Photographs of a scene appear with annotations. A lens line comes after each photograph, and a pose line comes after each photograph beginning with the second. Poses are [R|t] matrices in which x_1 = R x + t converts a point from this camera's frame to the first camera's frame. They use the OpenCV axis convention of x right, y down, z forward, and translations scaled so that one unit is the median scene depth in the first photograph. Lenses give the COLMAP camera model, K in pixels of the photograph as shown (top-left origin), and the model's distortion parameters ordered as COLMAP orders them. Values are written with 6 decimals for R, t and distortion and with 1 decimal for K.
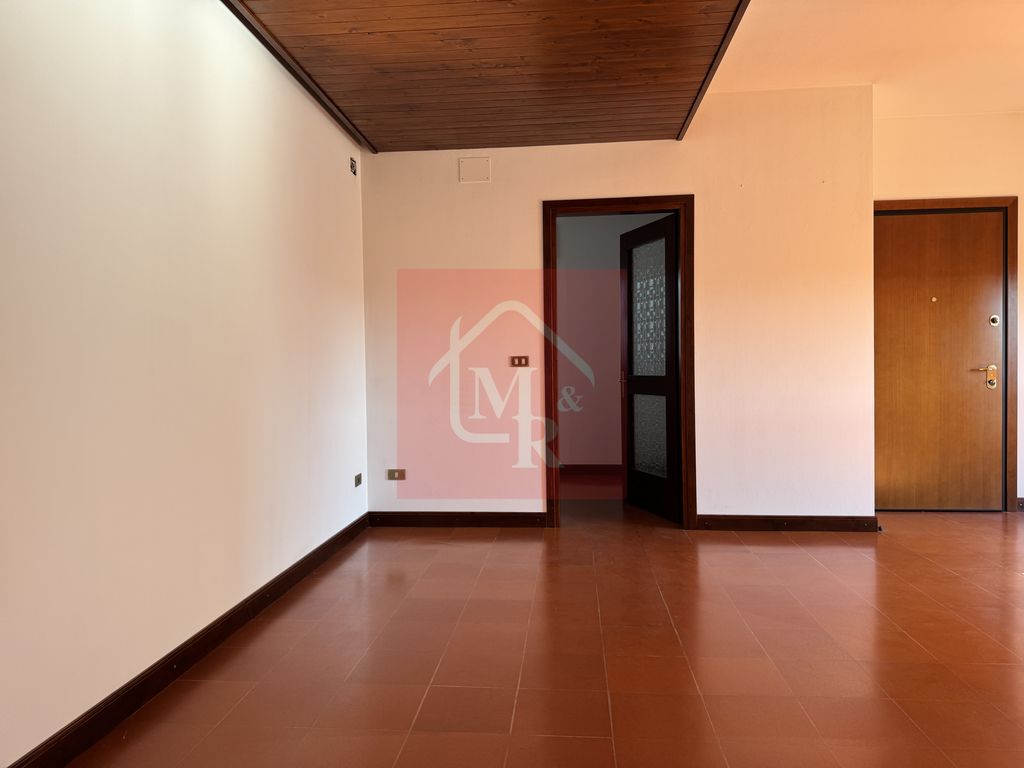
lens RADIAL K [[715.6, 0, 517.3], [0, 715.6, 386.5], [0, 0, 1]] dist [0.067356, -0.085981]
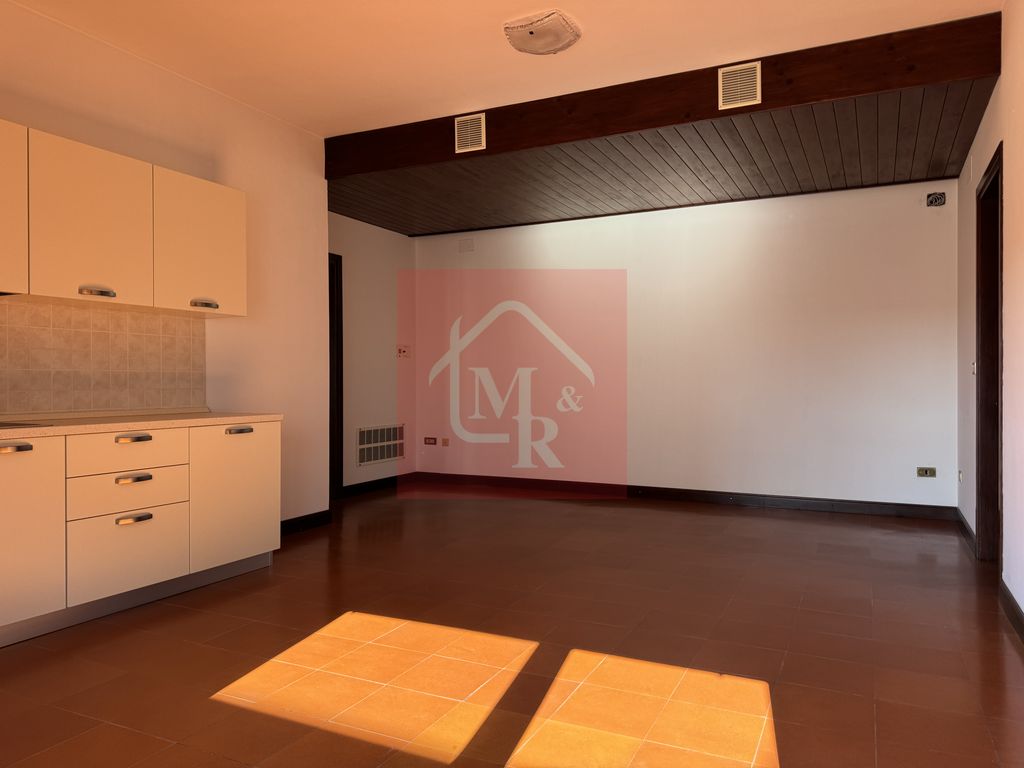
lens RADIAL K [[715.6, 0, 519.5], [0, 715.6, 389.3], [0, 0, 1]] dist [0.067356, -0.085981]
pose [[-0.344096, 0.024251, -0.938621, 1.073889], [-0.016967, 0.999343, 0.032040, -0.029019], [0.938781, 0.026951, -0.343459, 0.773945]]
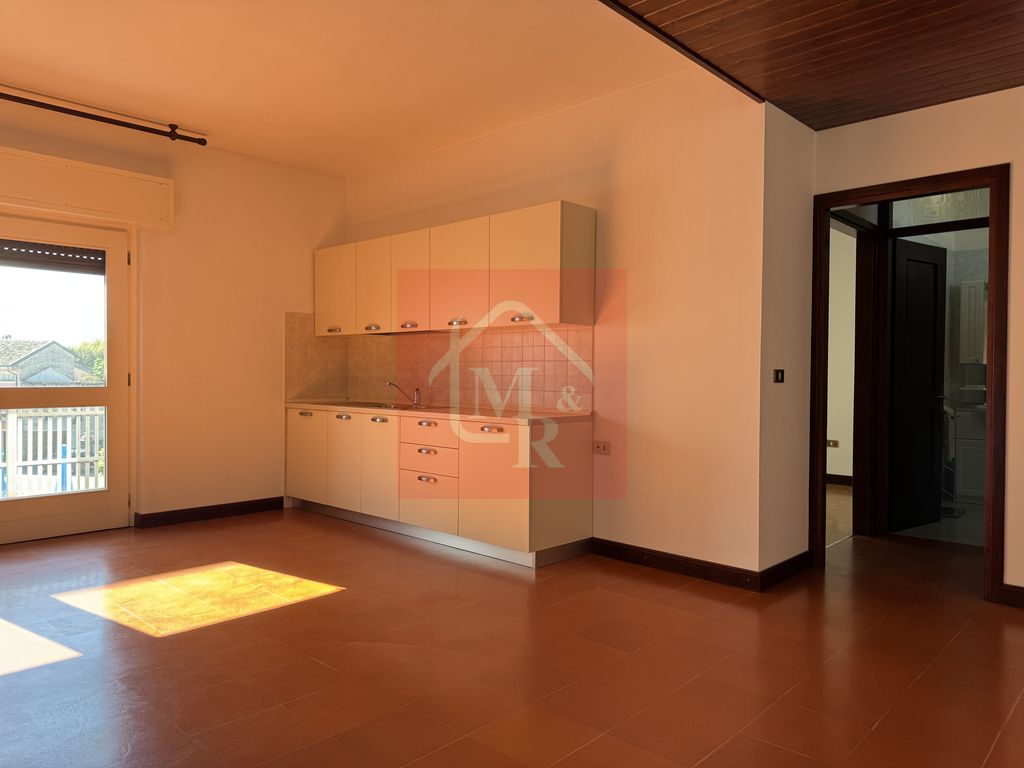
lens RADIAL K [[715.6, 0, 516.5], [0, 715.6, 382.8], [0, 0, 1]] dist [0.067356, -0.085981]
pose [[-0.792895, -0.000490, 0.609358, -0.119410], [0.018293, 0.999530, 0.024606, -0.032035], [-0.609083, 0.030657, -0.792514, 0.894659]]
